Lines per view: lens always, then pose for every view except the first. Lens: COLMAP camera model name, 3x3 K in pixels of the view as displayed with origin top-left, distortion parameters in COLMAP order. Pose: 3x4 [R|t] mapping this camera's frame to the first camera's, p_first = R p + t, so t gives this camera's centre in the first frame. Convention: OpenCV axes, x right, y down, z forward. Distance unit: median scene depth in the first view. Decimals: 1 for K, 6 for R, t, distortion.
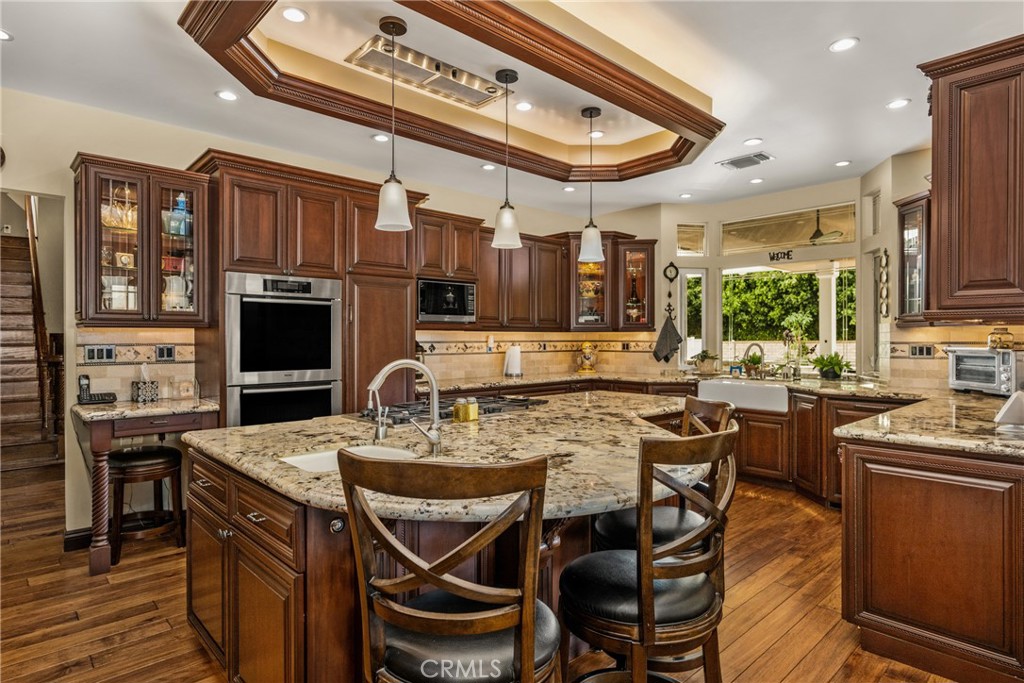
lens RADIAL K [[567.9, 0, 512.0], [0, 567.9, 341.5], [0, 0, 1]] dist [-0.000228, -0.000009]
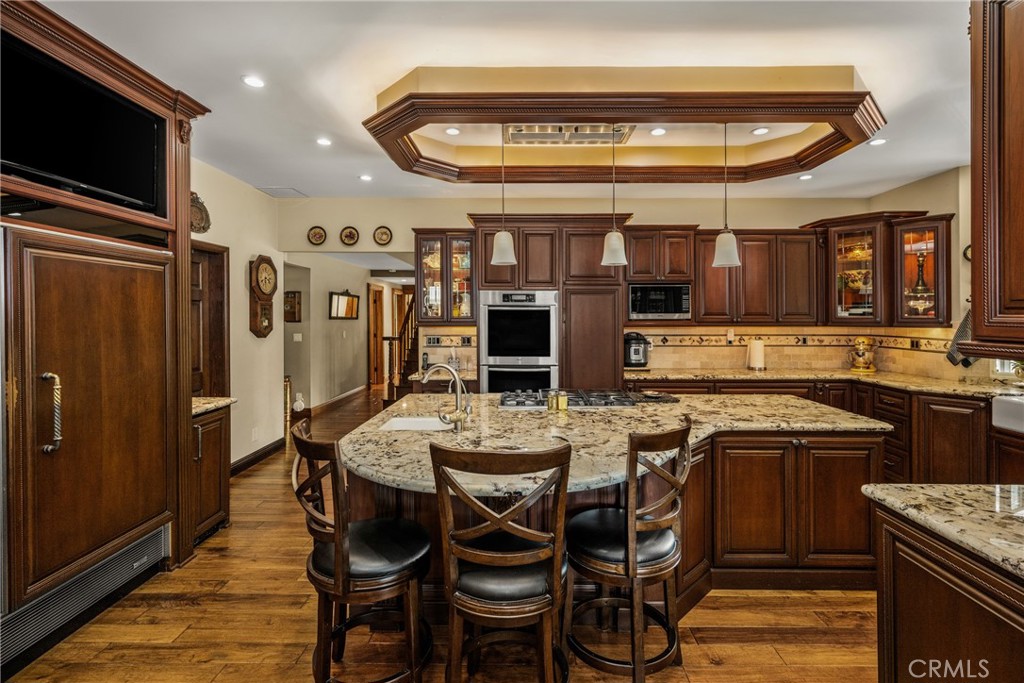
lens RADIAL K [[481.4, 0, 512.6], [0, 481.4, 318.9], [0, 0, 1]] dist [-0.000036, 0.000084]
pose [[0.715517, 0.005181, -0.698576, 0.340532], [-0.002832, 0.999986, 0.004516, -0.037717], [0.698590, -0.001253, 0.715521, 0.092072]]
